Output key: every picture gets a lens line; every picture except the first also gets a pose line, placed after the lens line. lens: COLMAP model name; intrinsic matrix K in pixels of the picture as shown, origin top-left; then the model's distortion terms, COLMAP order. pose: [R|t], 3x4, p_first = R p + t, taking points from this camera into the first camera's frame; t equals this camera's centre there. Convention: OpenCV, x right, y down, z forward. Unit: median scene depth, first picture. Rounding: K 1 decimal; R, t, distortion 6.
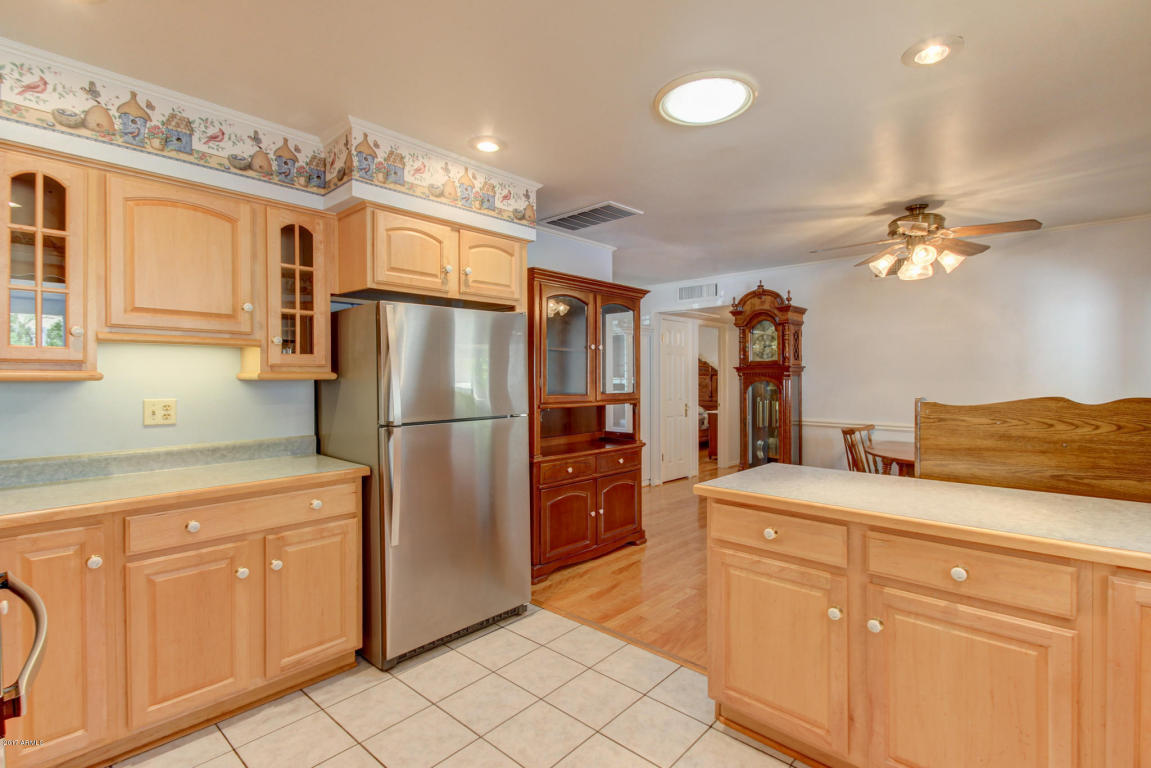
lens RADIAL K [[529.6, 0, 589.9], [0, 529.6, 383.0], [0, 0, 1]] dist [0.011391, -0.011129]
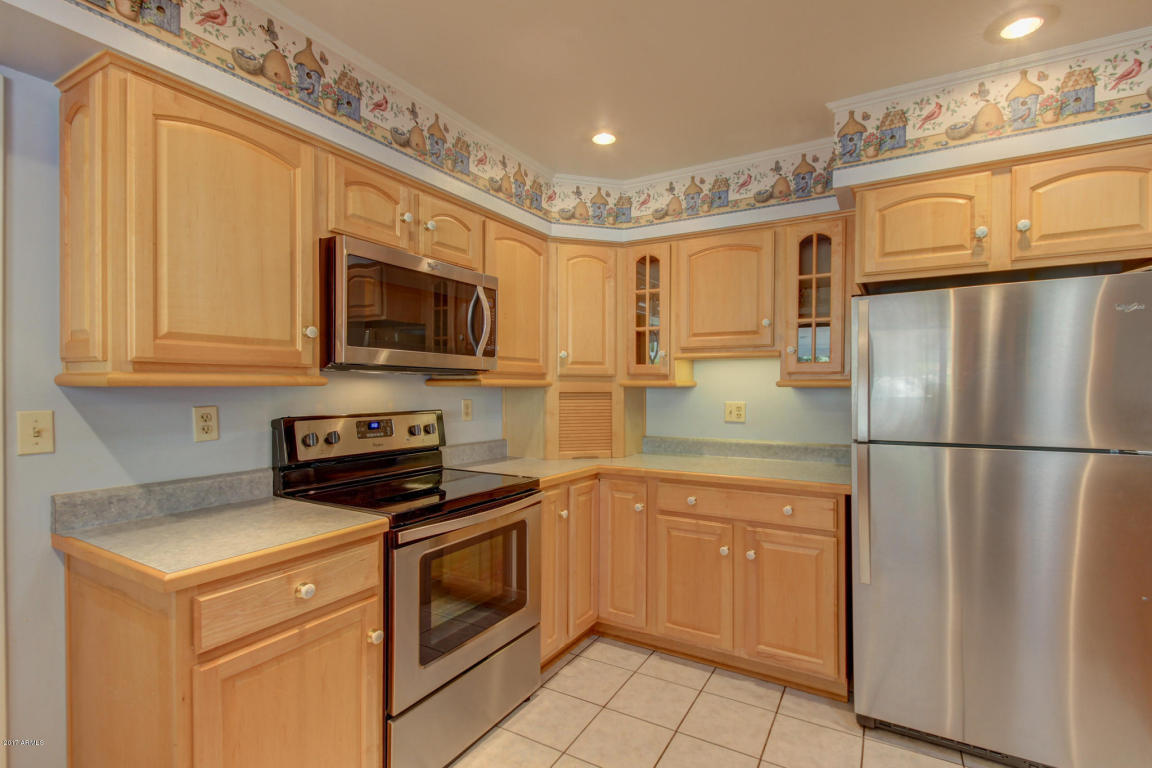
lens RADIAL K [[530.1, 0, 606.1], [0, 530.1, 392.1], [0, 0, 1]] dist [0.011391, -0.011129]
pose [[0.214676, 0.013715, -0.976589, 0.369499], [-0.013257, 0.999850, 0.011127, -0.003006], [0.976595, 0.010558, 0.214826, 0.414671]]
